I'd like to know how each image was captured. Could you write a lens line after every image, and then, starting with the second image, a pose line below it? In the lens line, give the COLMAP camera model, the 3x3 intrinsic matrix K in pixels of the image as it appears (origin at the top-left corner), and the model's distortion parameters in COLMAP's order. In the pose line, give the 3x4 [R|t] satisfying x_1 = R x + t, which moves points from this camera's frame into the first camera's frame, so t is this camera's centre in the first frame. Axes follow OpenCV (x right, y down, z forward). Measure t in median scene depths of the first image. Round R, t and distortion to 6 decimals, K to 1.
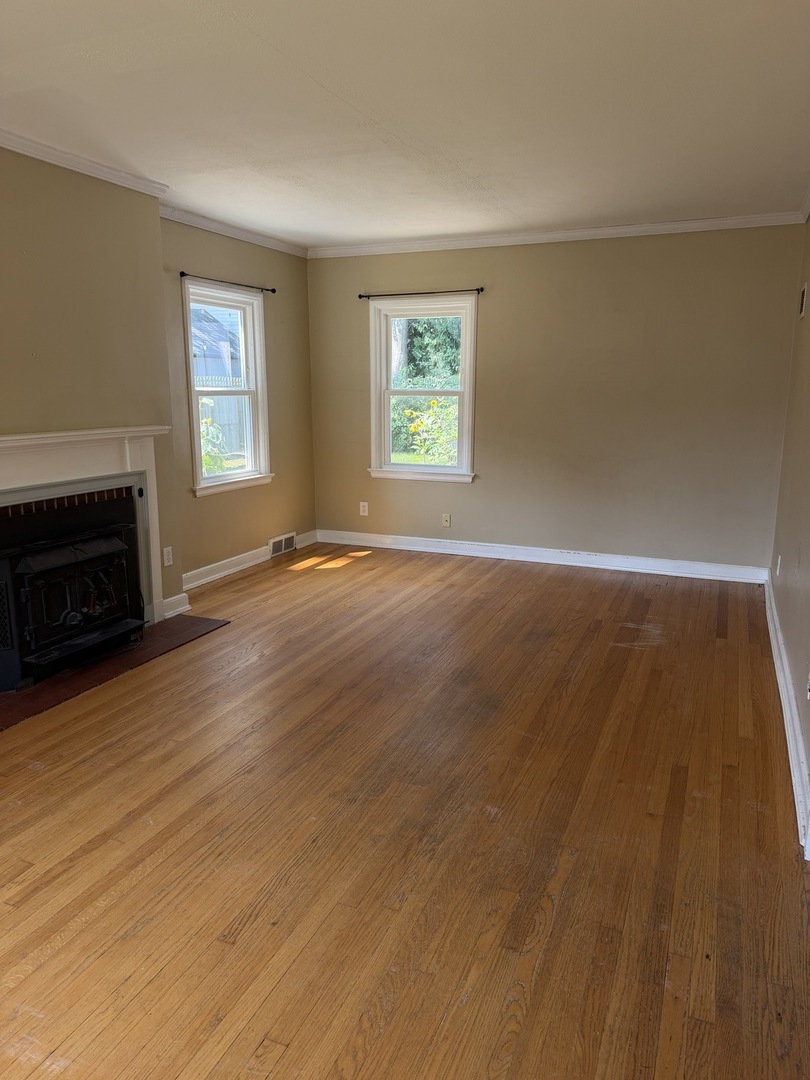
lens RADIAL K [[768.0, 0, 402.8], [0, 768.0, 545.3], [0, 0, 1]] dist [0.036227, -0.017380]
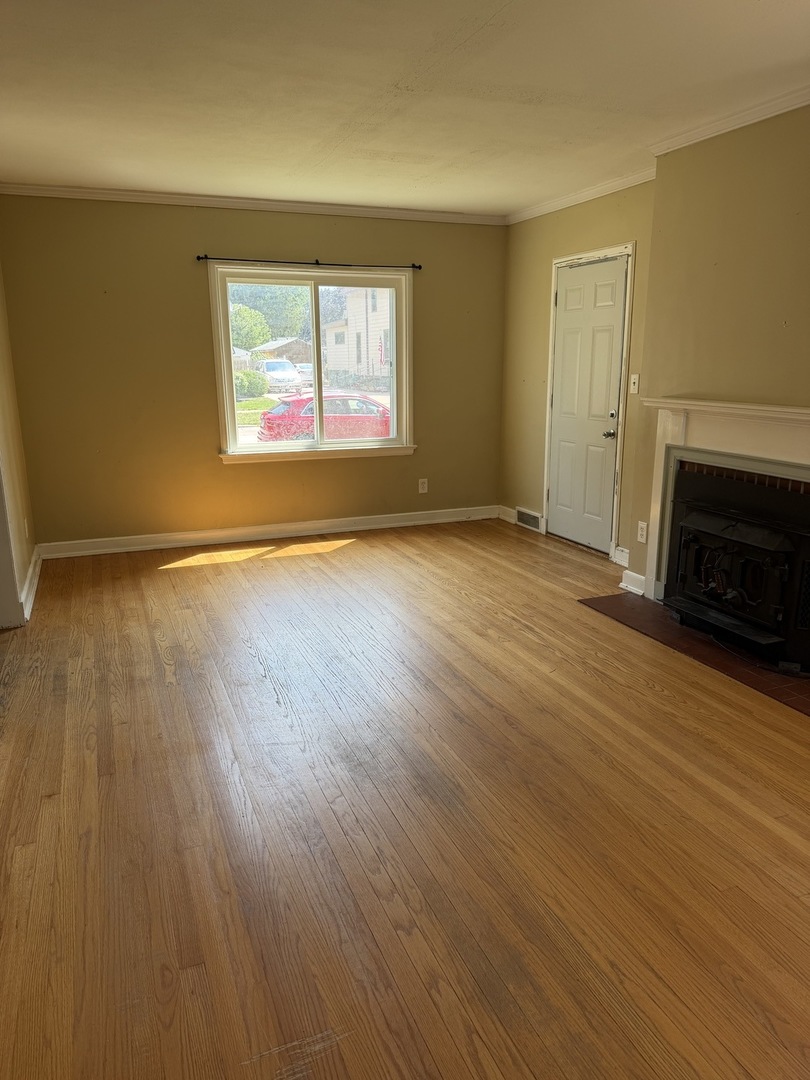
lens RADIAL K [[768.0, 0, 404.9], [0, 768.0, 539.9], [0, 0, 1]] dist [0.036227, -0.017380]
pose [[-0.711006, 0.166727, -0.683135, 0.531492], [-0.145511, 0.915573, 0.374904, -0.281343], [0.687966, 0.365963, -0.626717, 1.326838]]
